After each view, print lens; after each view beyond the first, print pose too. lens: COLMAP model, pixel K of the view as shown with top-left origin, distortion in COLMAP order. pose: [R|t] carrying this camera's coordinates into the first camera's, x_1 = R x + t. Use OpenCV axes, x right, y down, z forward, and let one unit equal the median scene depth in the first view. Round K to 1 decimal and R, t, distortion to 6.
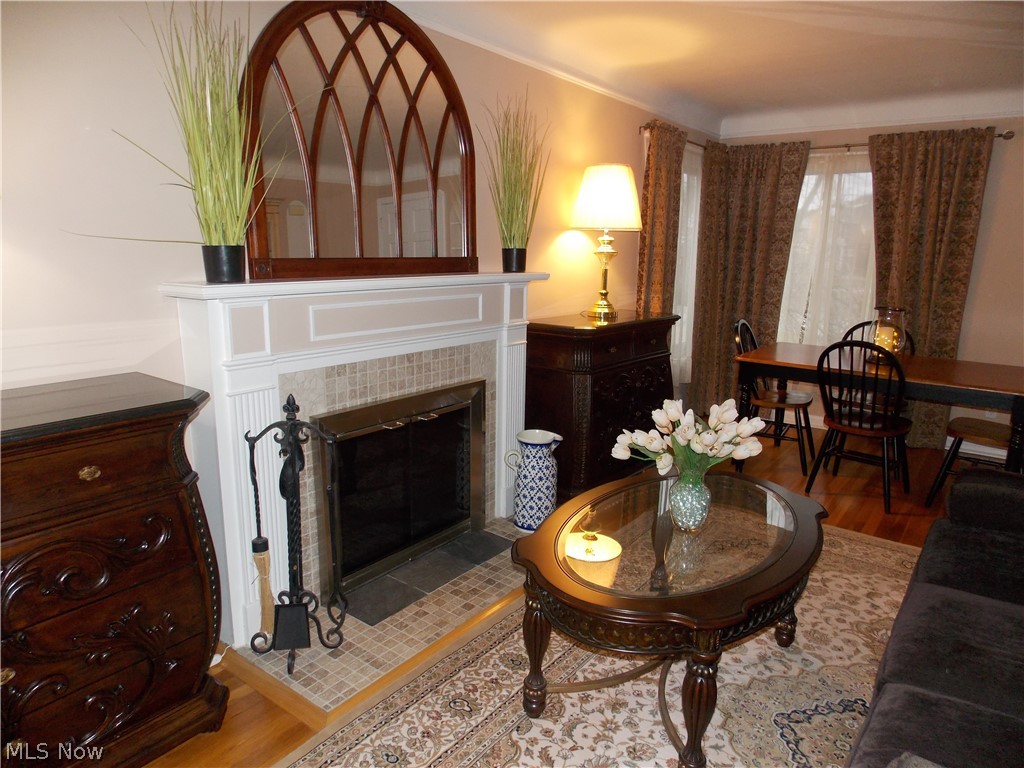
lens RADIAL K [[684.0, 0, 518.3], [0, 684.0, 383.7], [0, 0, 1]] dist [0.005251, -0.002750]
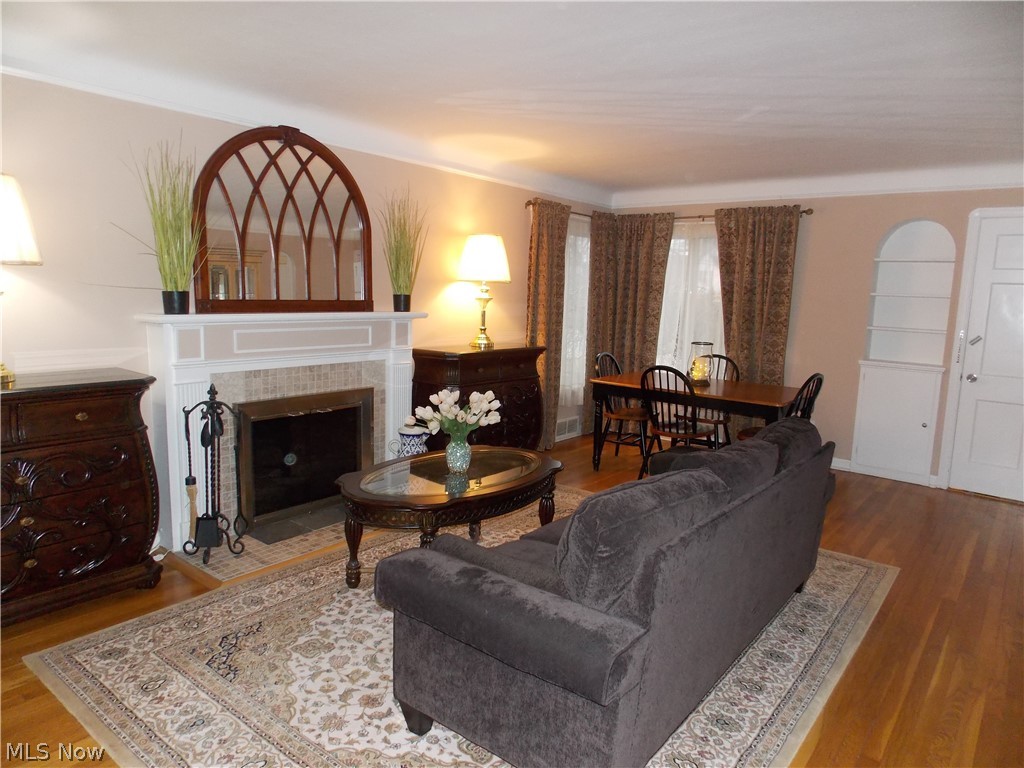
lens RADIAL K [[681.9, 0, 512.7], [0, 681.9, 380.3], [0, 0, 1]] dist [0.009273, -0.002253]
pose [[0.999484, 0.013715, -0.029053, 0.305770], [-0.015722, 0.997423, -0.070003, 0.080175], [0.028018, 0.070424, 0.997124, -0.420365]]
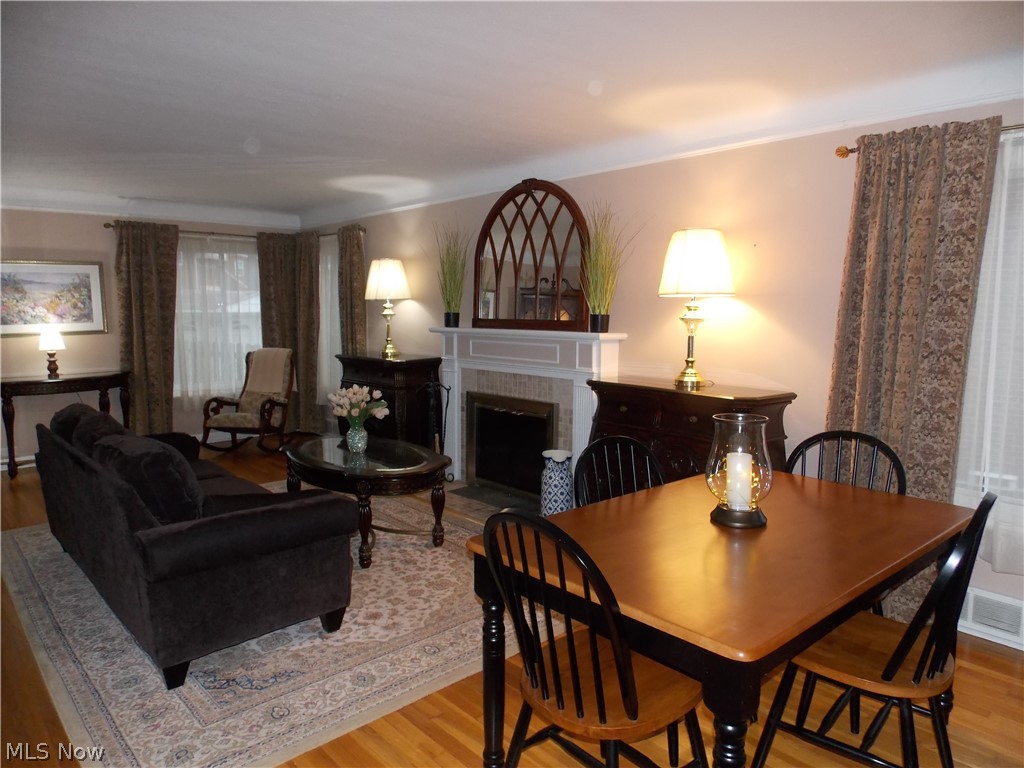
lens RADIAL K [[681.9, 0, 512.7], [0, 681.9, 380.3], [0, 0, 1]] dist [0.009273, -0.002253]
pose [[-0.199861, 0.082296, -0.976362, 1.517463], [-0.204175, 0.971094, 0.123646, -0.238111], [0.958315, 0.224060, -0.177281, 1.289016]]
